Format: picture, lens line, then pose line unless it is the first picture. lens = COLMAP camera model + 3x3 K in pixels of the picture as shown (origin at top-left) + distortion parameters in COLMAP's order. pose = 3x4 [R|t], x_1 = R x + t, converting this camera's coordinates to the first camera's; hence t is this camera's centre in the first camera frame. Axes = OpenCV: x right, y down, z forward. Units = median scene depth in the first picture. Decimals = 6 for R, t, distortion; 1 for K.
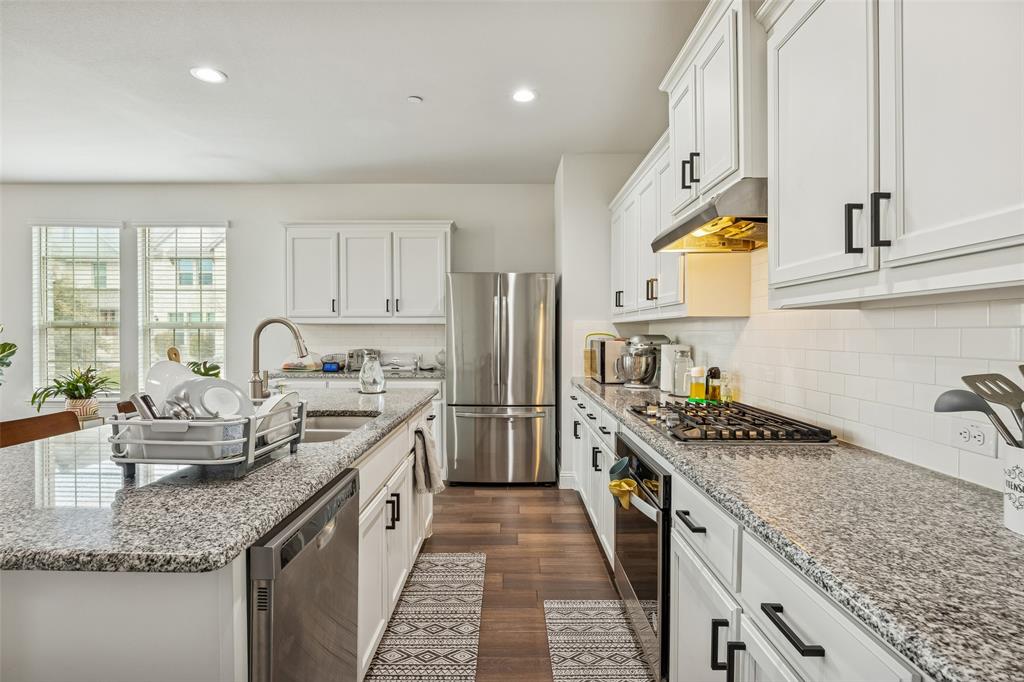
lens RADIAL K [[520.8, 0, 512.5], [0, 520.8, 337.5], [0, 0, 1]] dist [-0.014380, 0.001126]
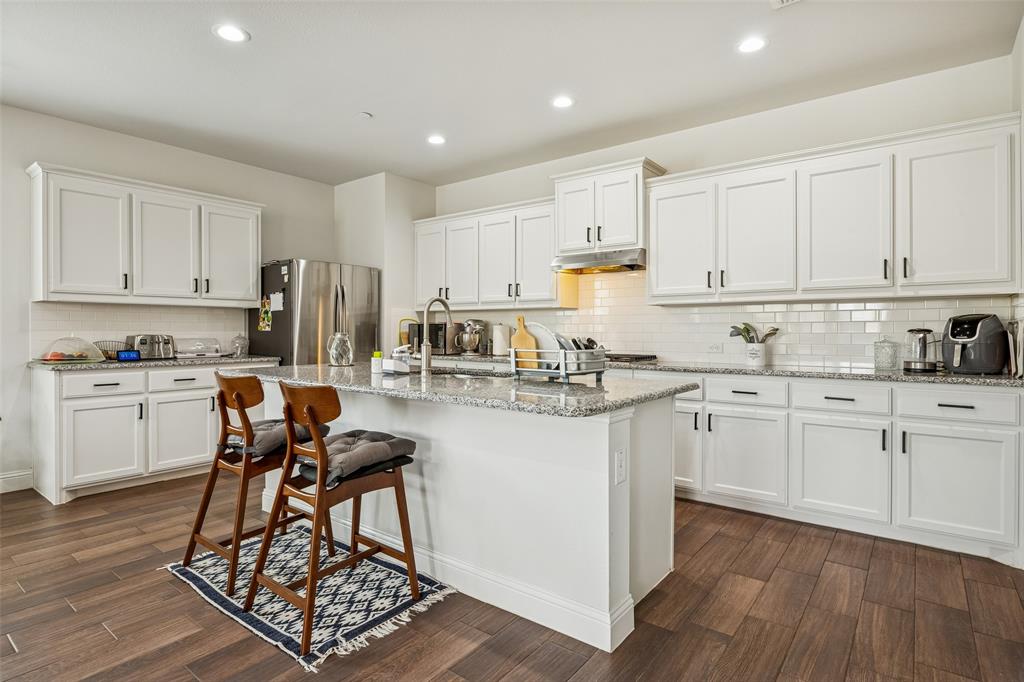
lens RADIAL K [[527.7, 0, 512.3], [0, 527.7, 355.0], [0, 0, 1]] dist [-0.019419, 0.000402]
pose [[0.614559, -0.033061, 0.788178, -1.083452], [0.005840, 0.999285, 0.037363, 0.050446], [-0.788849, -0.018358, 0.614312, -0.006004]]
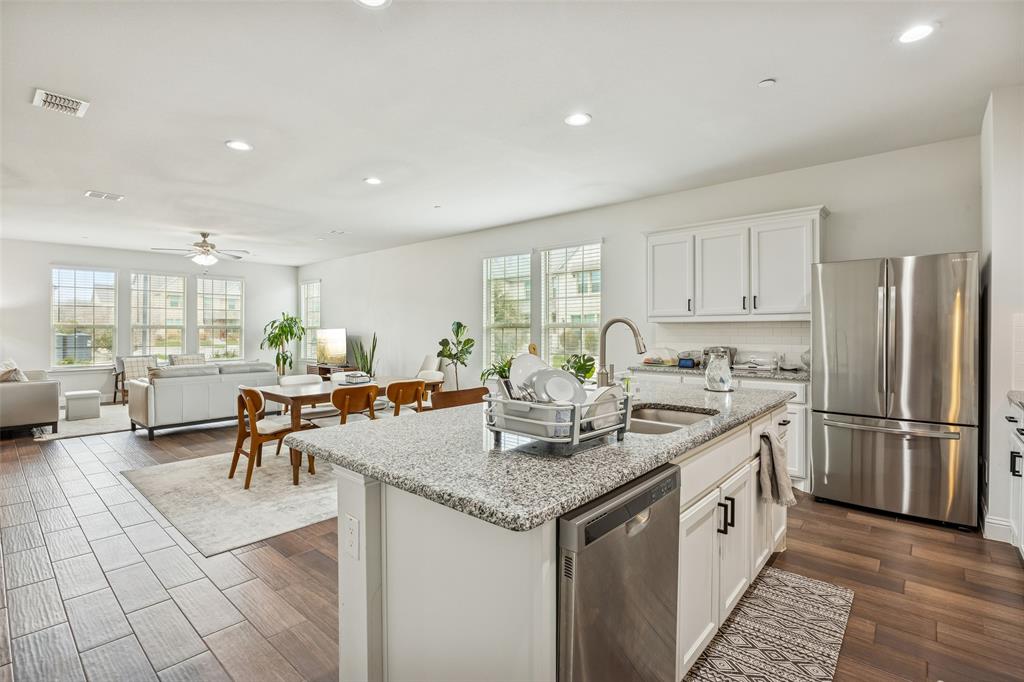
lens RADIAL K [[476.7, 0, 506.2], [0, 476.7, 335.1], [0, 0, 1]] dist [-0.011742, -0.000220]
pose [[0.744834, 0.003354, -0.667242, 0.042390], [-0.003172, 0.999994, 0.001486, -0.001060], [0.667243, 0.001009, 0.744840, 0.053548]]
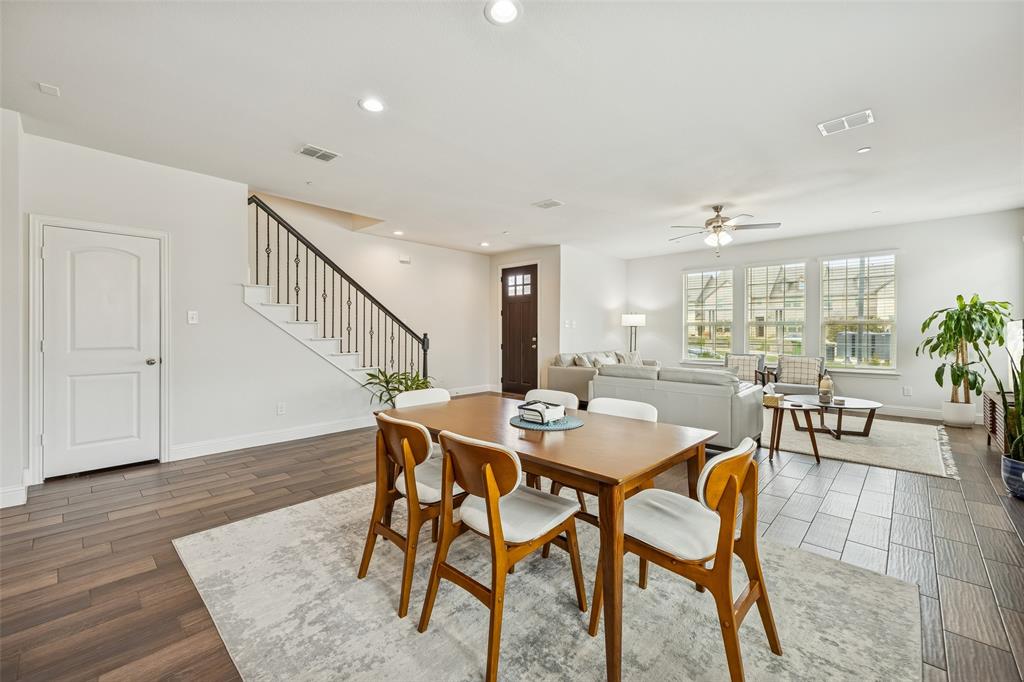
lens RADIAL K [[415.8, 0, 515.5], [0, 415.8, 333.8], [0, 0, 1]] dist [0.000800, -0.000040]
pose [[-0.695592, 0.001219, -0.718436, -0.912535], [-0.006444, 0.999948, 0.007936, 0.009423], [0.718408, 0.010150, -0.695548, 1.464218]]
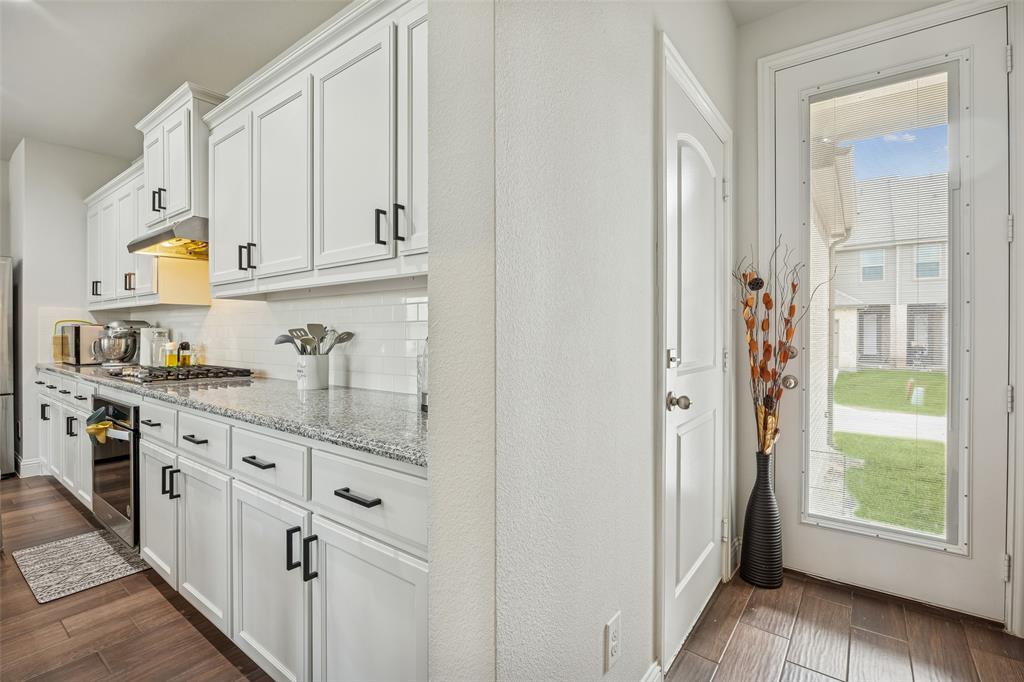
lens RADIAL K [[476.7, 0, 506.2], [0, 476.7, 335.1], [0, 0, 1]] dist [-0.011742, -0.000220]
pose [[0.610879, -0.003401, 0.791717, -0.077386], [0.005778, 0.999983, -0.000163, 0.041440], [-0.791703, 0.004674, 0.610888, -0.403559]]
